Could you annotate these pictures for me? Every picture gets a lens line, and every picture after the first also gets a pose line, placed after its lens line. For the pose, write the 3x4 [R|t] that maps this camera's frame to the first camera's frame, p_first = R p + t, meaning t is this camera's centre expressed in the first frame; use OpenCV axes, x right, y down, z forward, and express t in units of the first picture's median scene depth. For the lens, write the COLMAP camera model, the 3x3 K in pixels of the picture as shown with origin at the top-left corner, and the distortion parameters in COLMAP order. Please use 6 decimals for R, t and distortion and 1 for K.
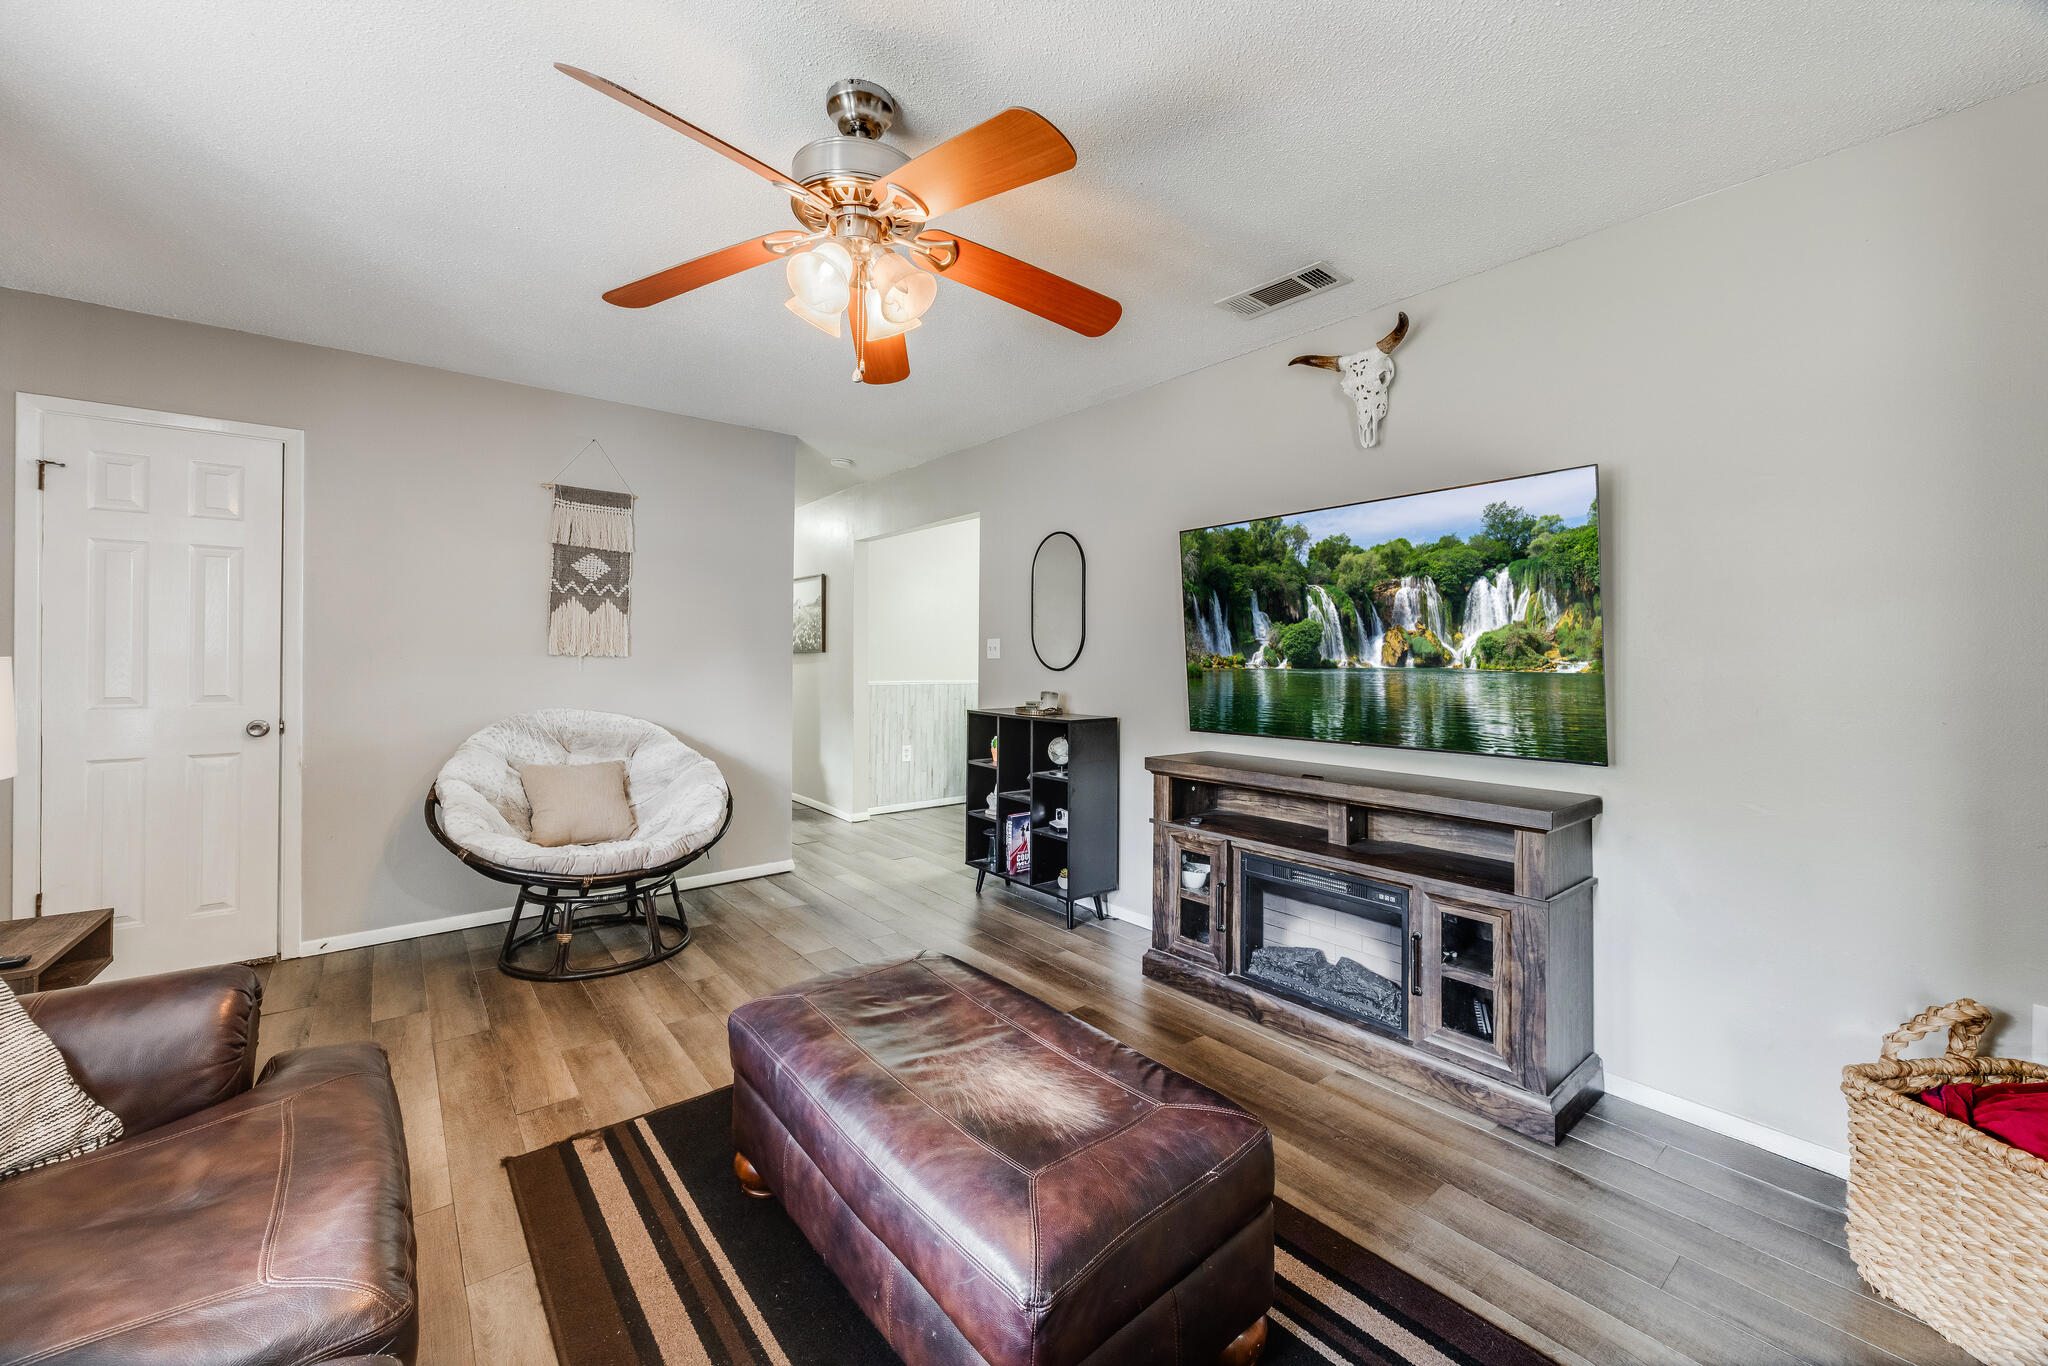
lens RADIAL K [[795.2, 0, 983.0], [0, 795.2, 646.7], [0, 0, 1]] dist [0.002779, 0.000049]
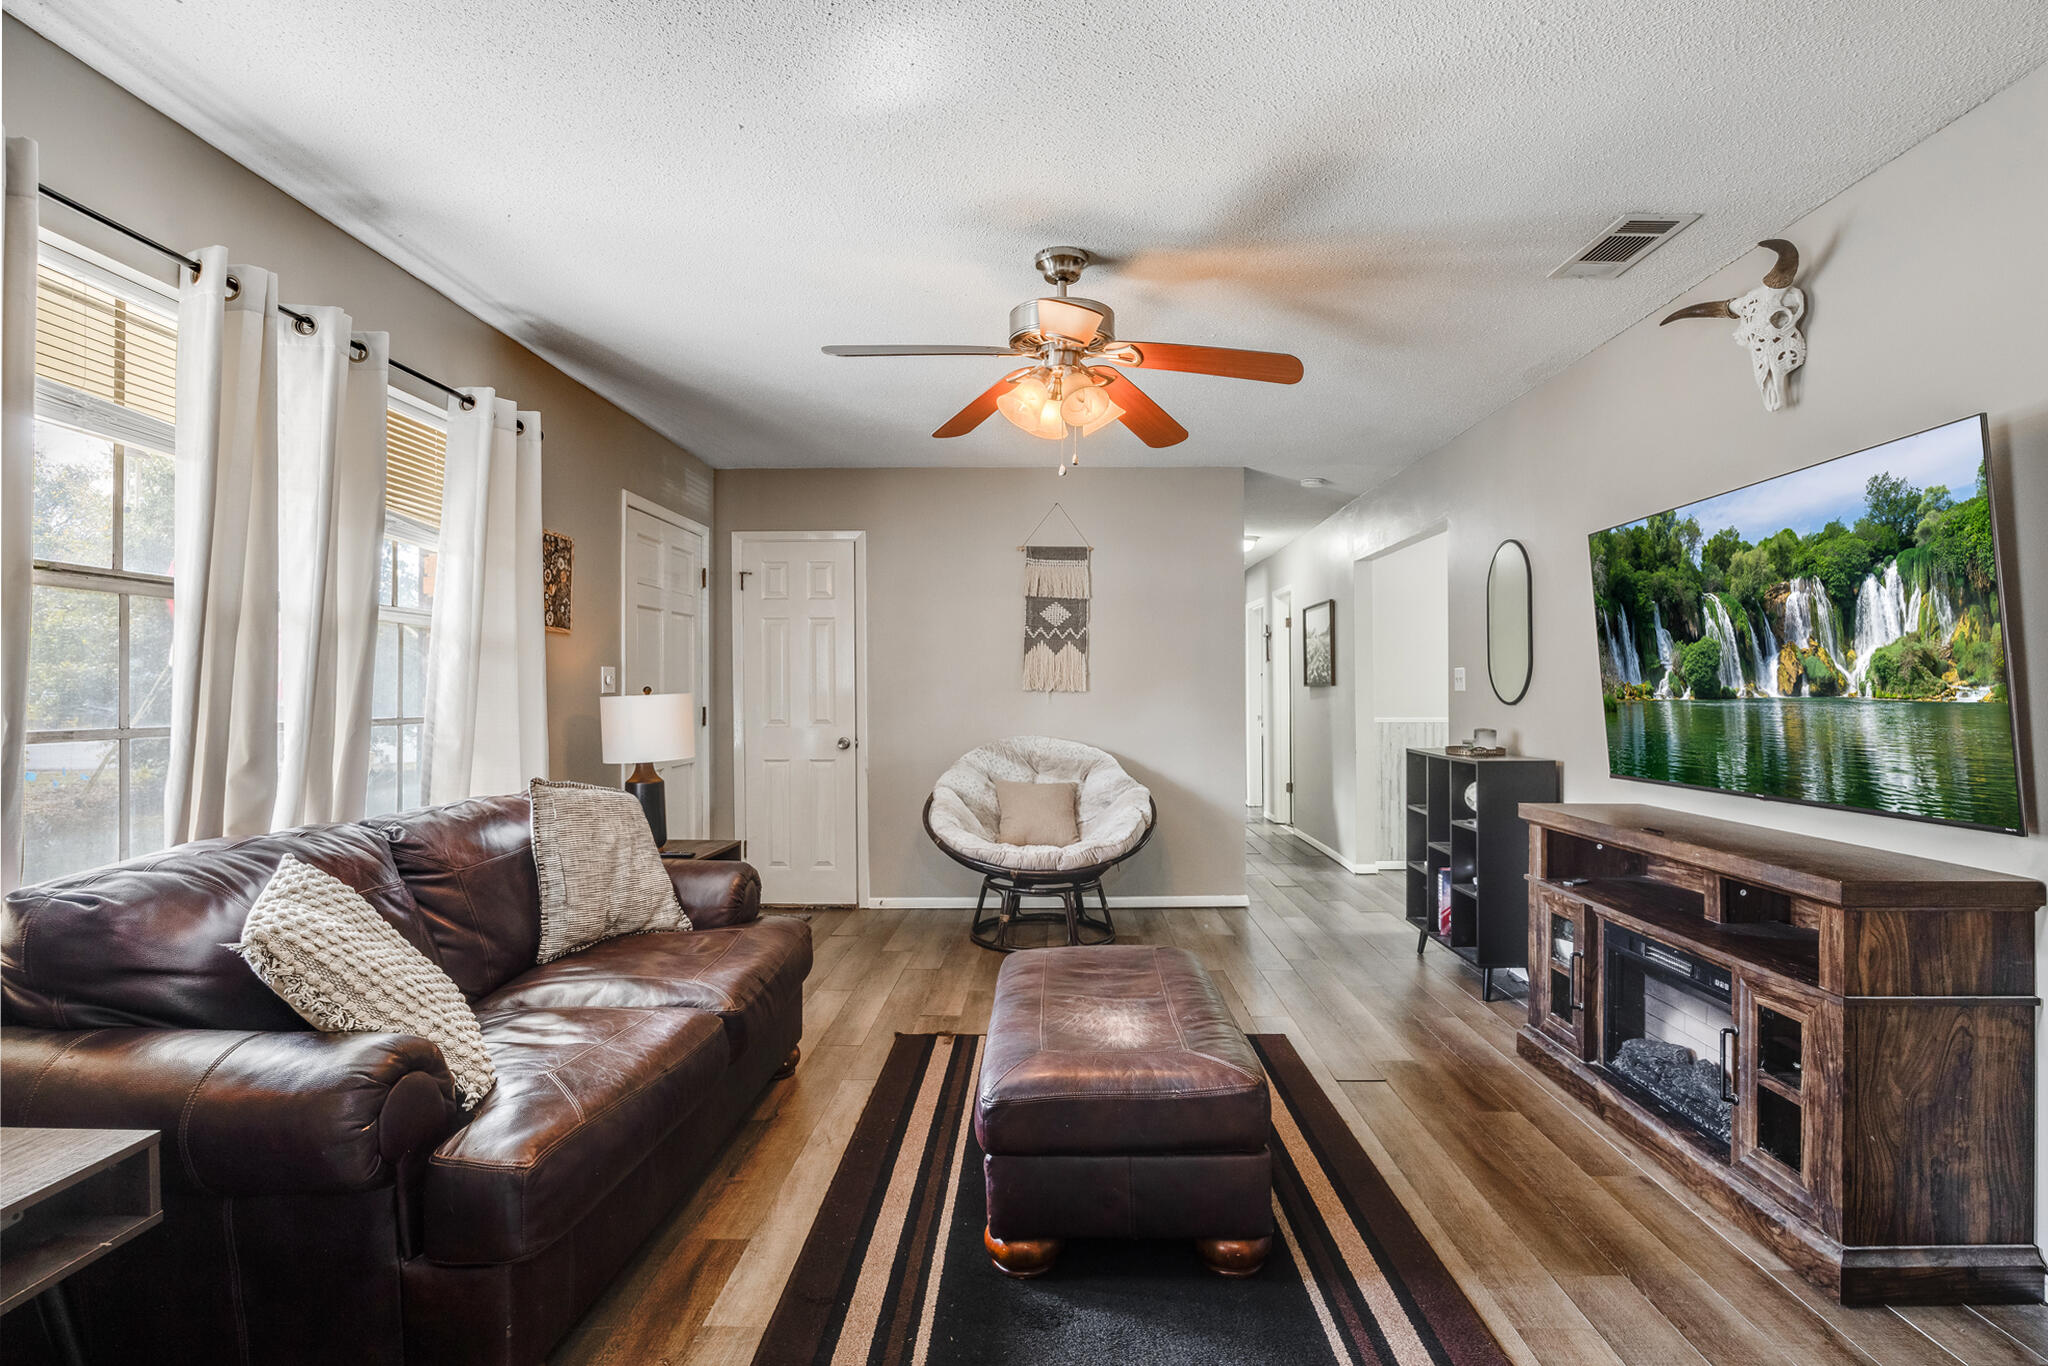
lens RADIAL K [[968.7, 0, 1050.1], [0, 968.7, 678.8], [0, 0, 1]] dist [-0.010858, 0.000514]
pose [[0.789138, -0.015438, -0.614022, 0.497106], [0.014394, 0.999874, -0.006641, 0.004129], [0.614048, -0.003598, 0.789261, -0.157015]]
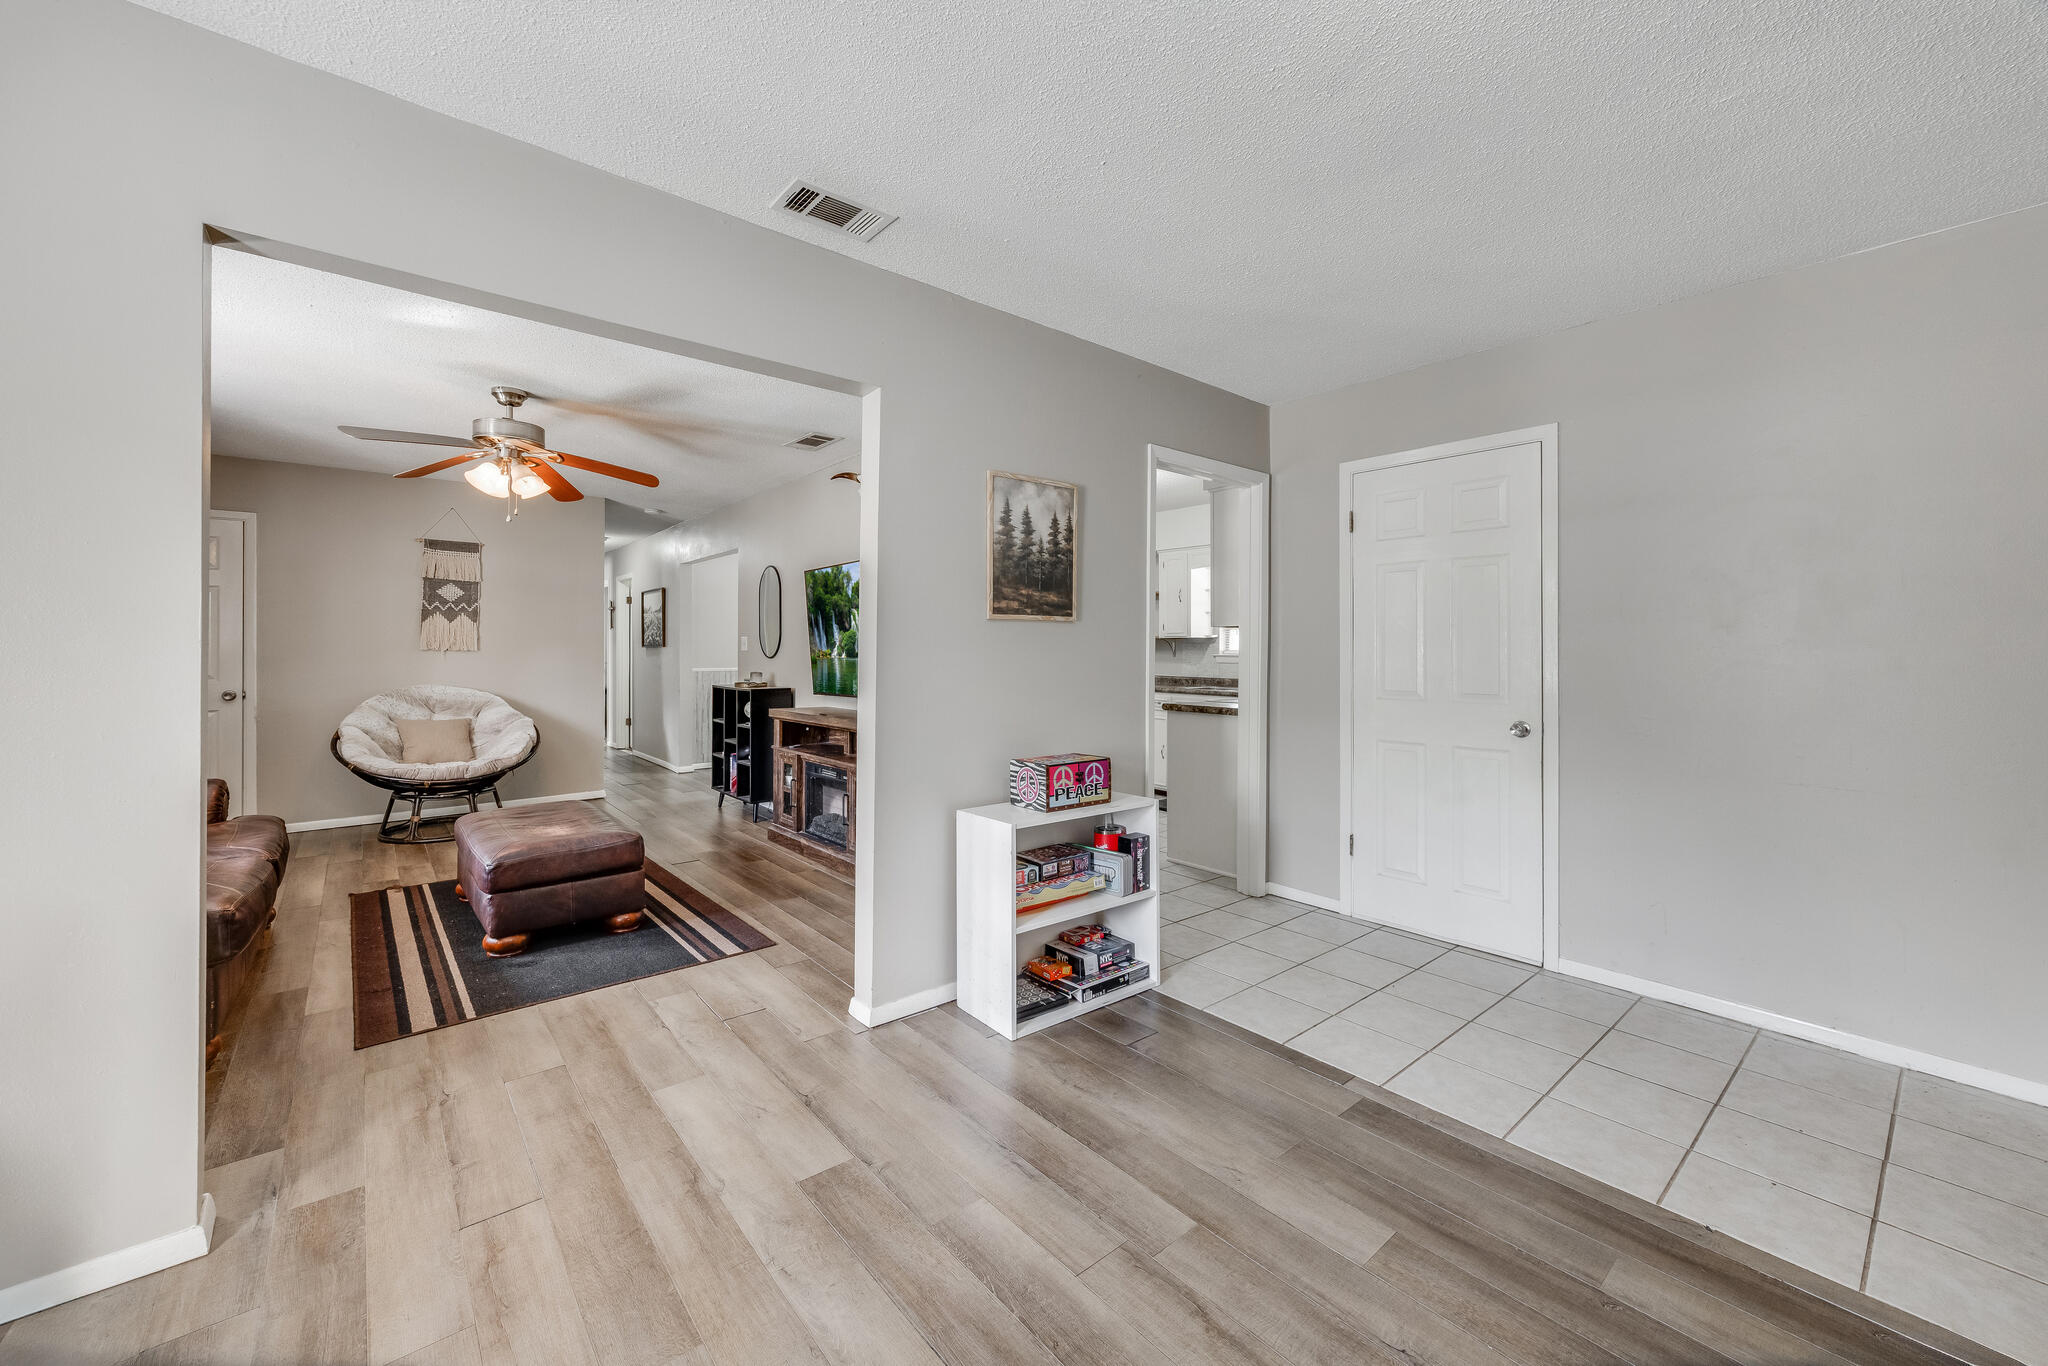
lens RADIAL K [[795.2, 0, 987.9], [0, 795.2, 645.5], [0, 0, 1]] dist [0.002779, 0.000049]
pose [[0.999788, -0.002125, 0.020489, 0.695287], [0.001994, 0.999977, 0.006420, -0.007529], [-0.020502, -0.006378, 0.999769, -0.753025]]
